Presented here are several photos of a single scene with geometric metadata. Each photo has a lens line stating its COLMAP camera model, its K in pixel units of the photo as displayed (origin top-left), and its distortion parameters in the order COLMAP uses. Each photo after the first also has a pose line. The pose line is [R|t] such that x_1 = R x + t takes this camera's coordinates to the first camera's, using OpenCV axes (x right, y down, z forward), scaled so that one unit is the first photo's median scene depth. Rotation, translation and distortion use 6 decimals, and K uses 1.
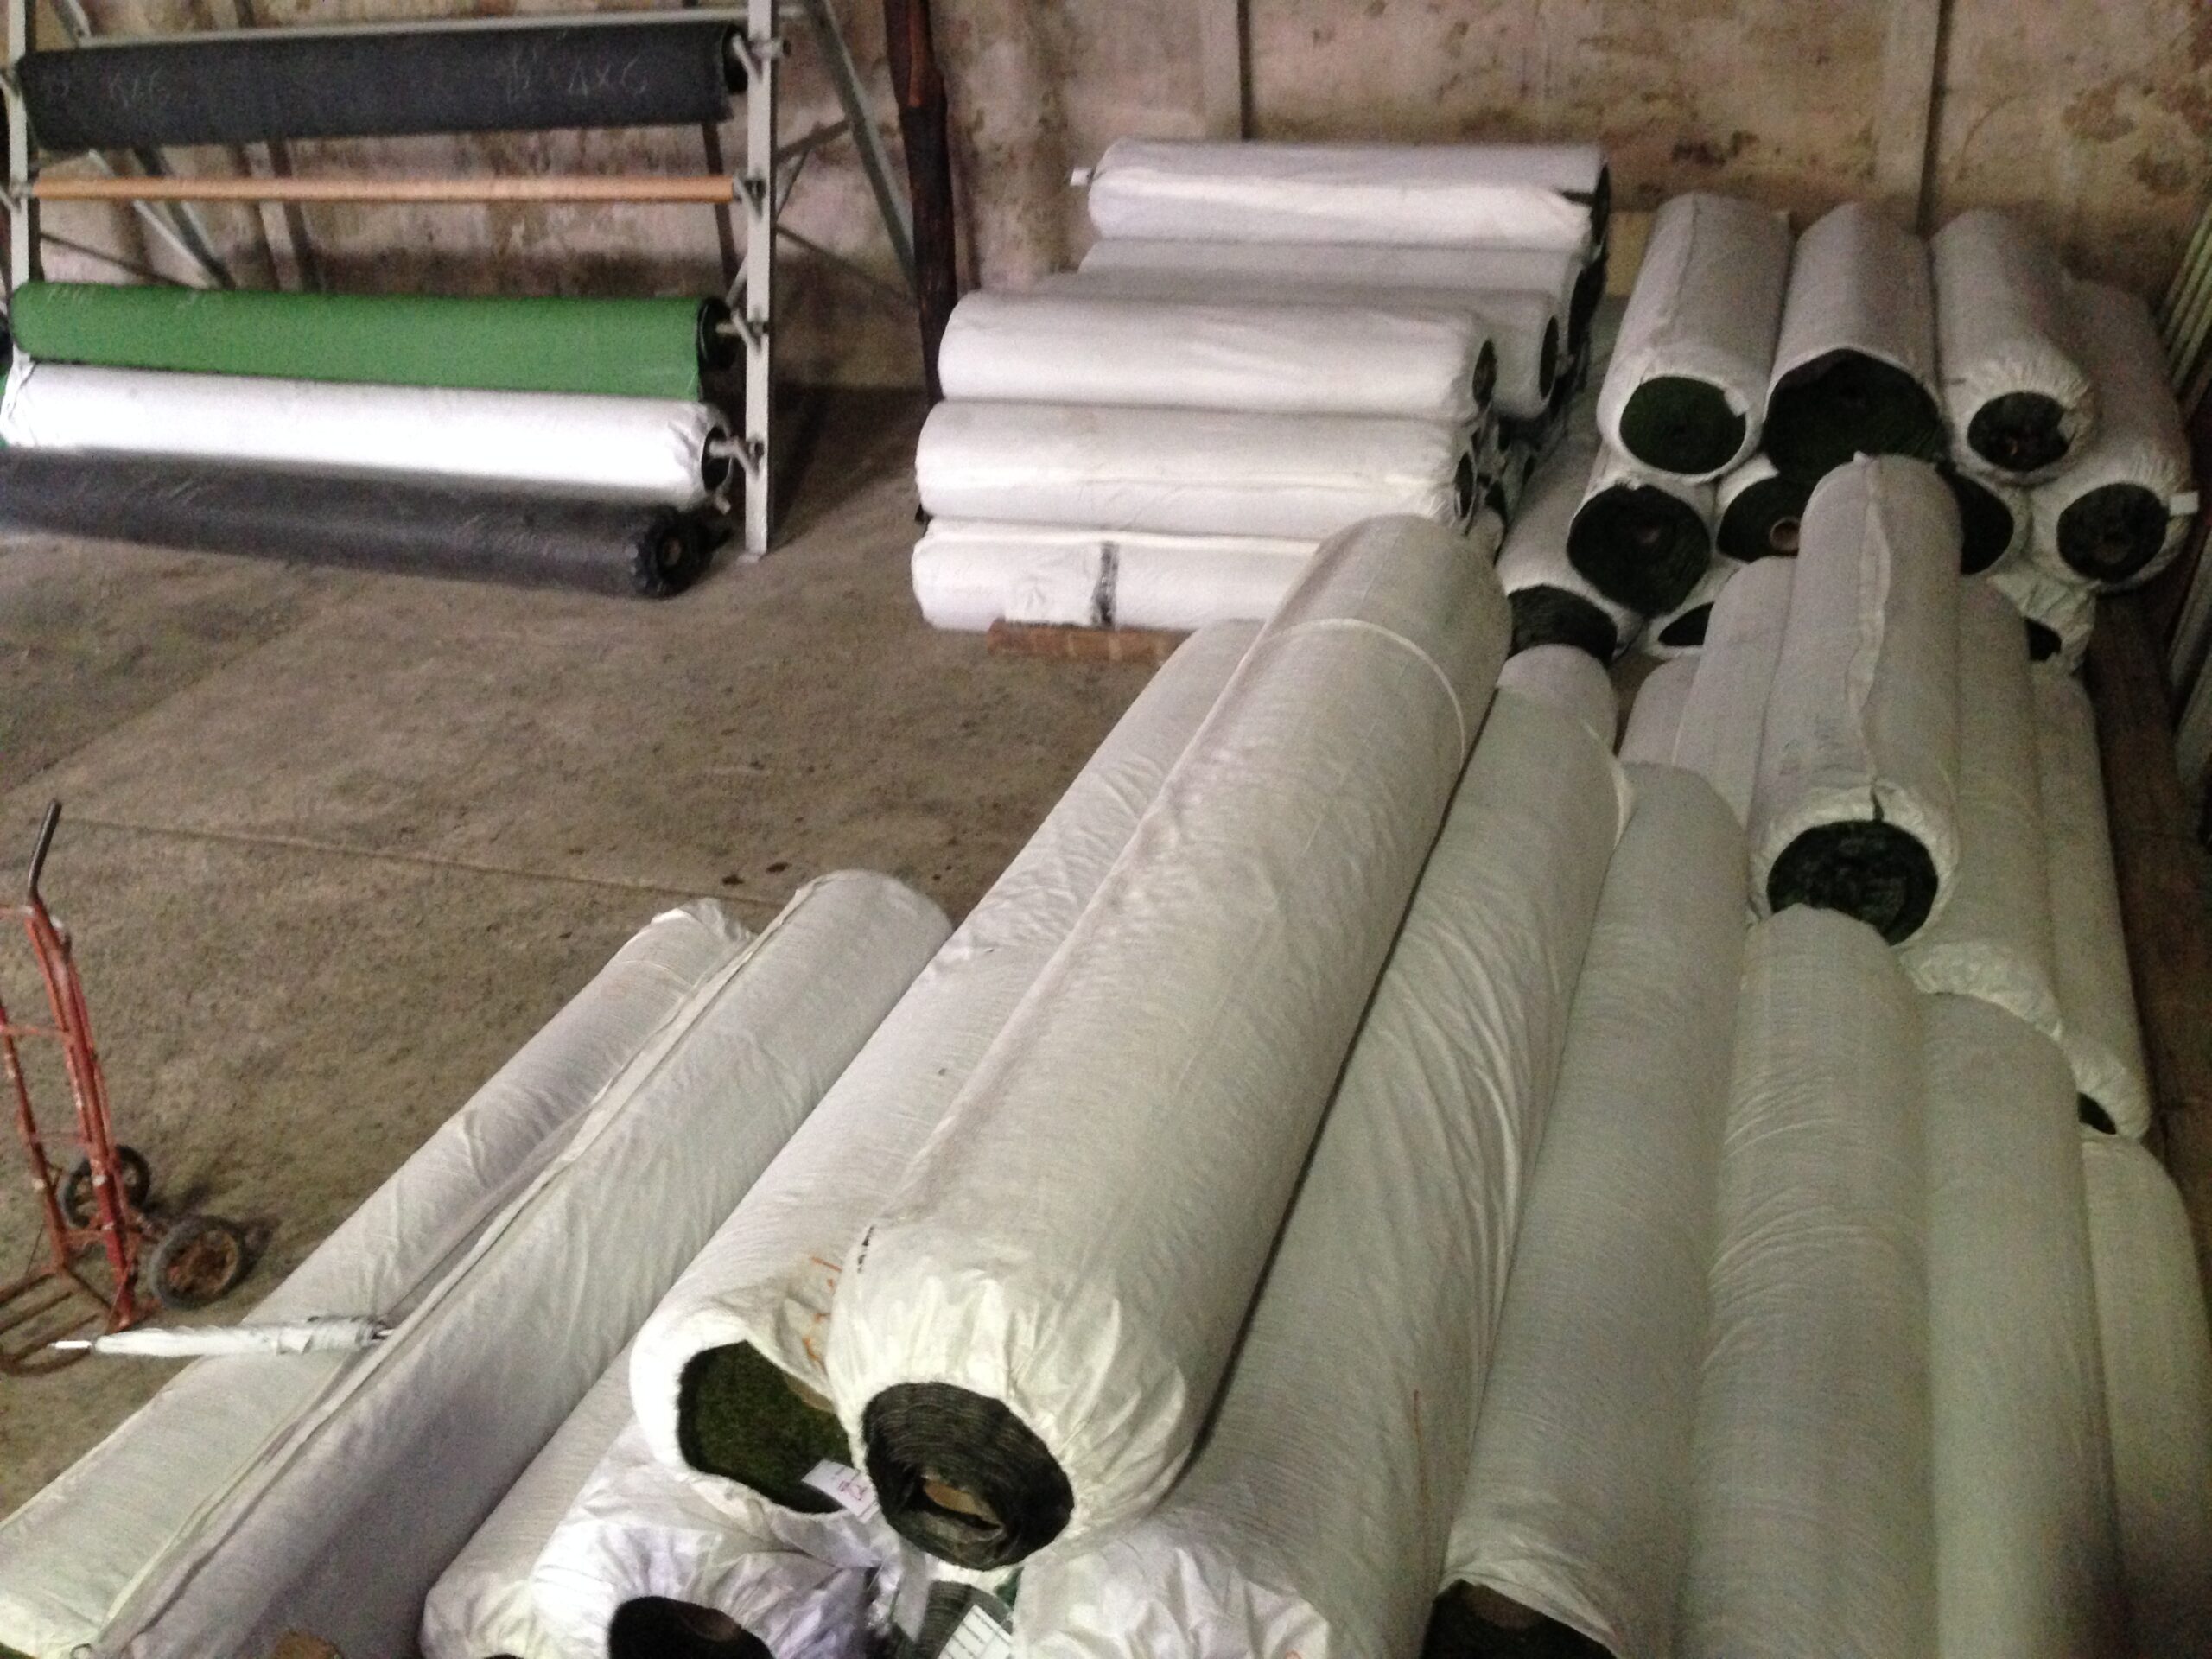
lens RADIAL K [[2031.1, 0, 1087.7], [0, 2031.1, 804.3], [0, 0, 1]] dist [0.157050, -0.257072]
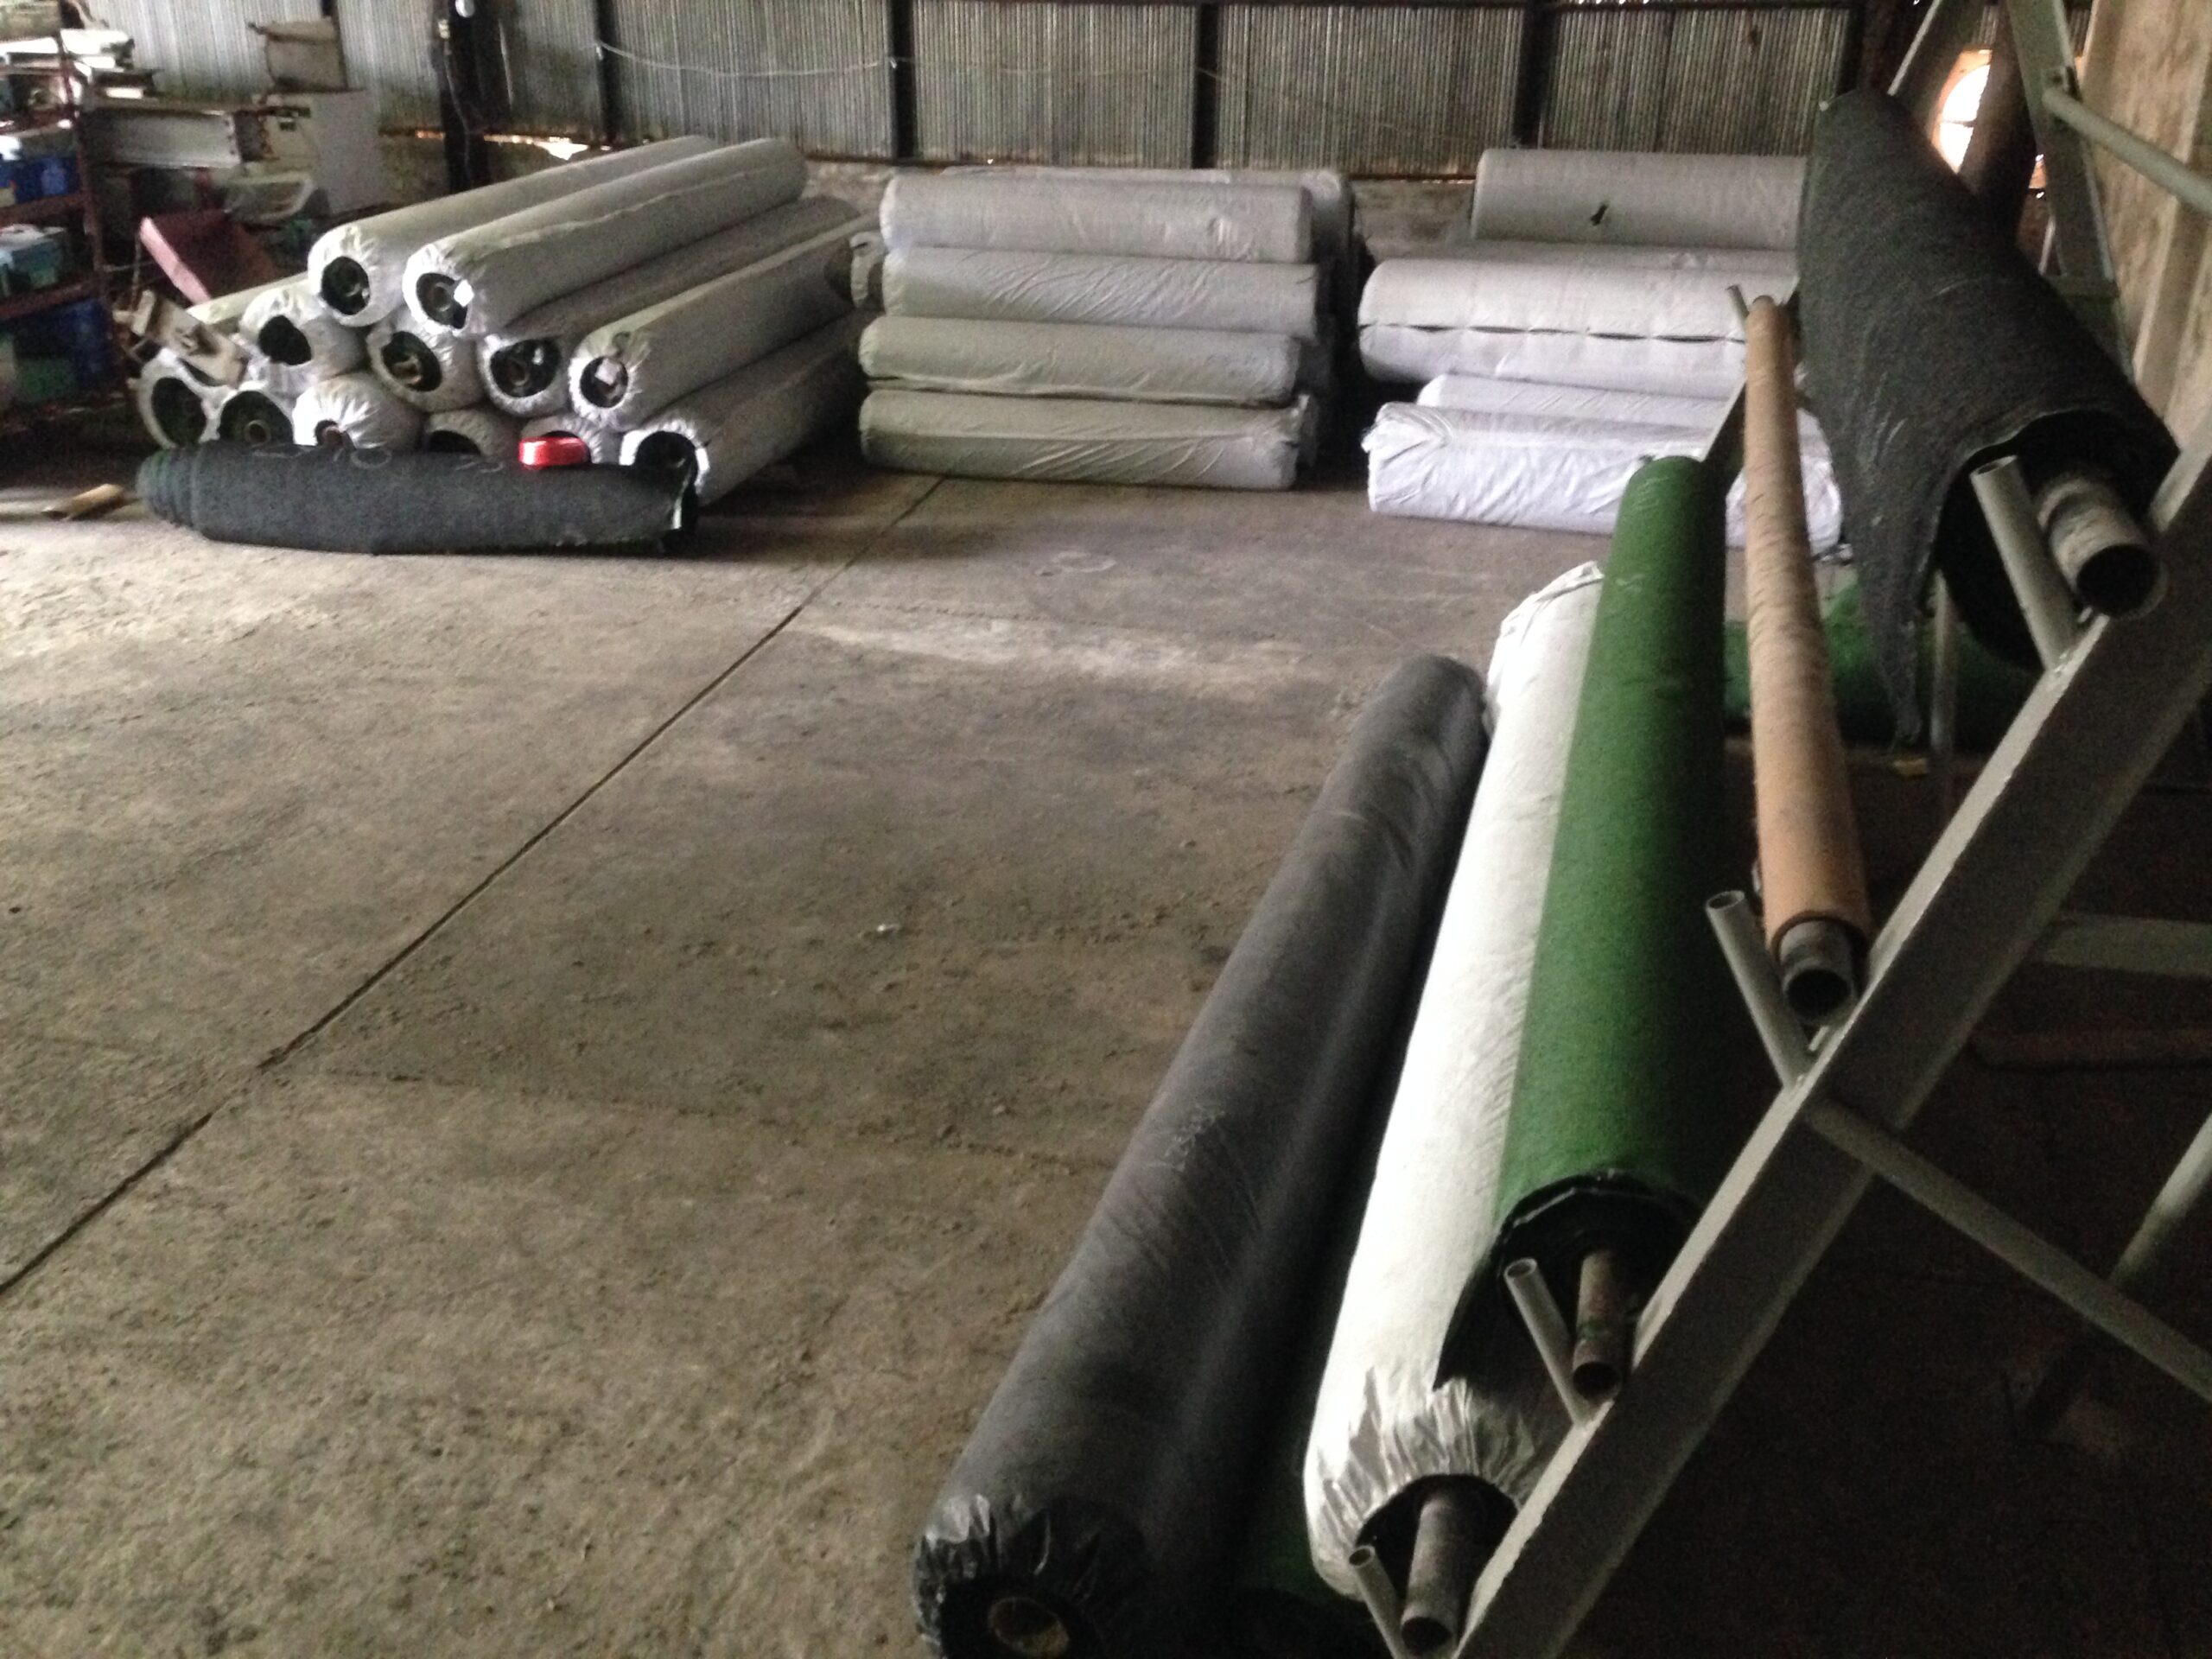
lens RADIAL K [[2031.1, 0, 1087.7], [0, 2031.1, 804.3], [0, 0, 1]] dist [0.157050, -0.257072]
pose [[0.131651, 0.470644, -0.872446, 0.051325], [-0.465912, 0.806217, 0.364611, -0.382812], [0.874982, 0.358482, 0.325418, 0.849482]]
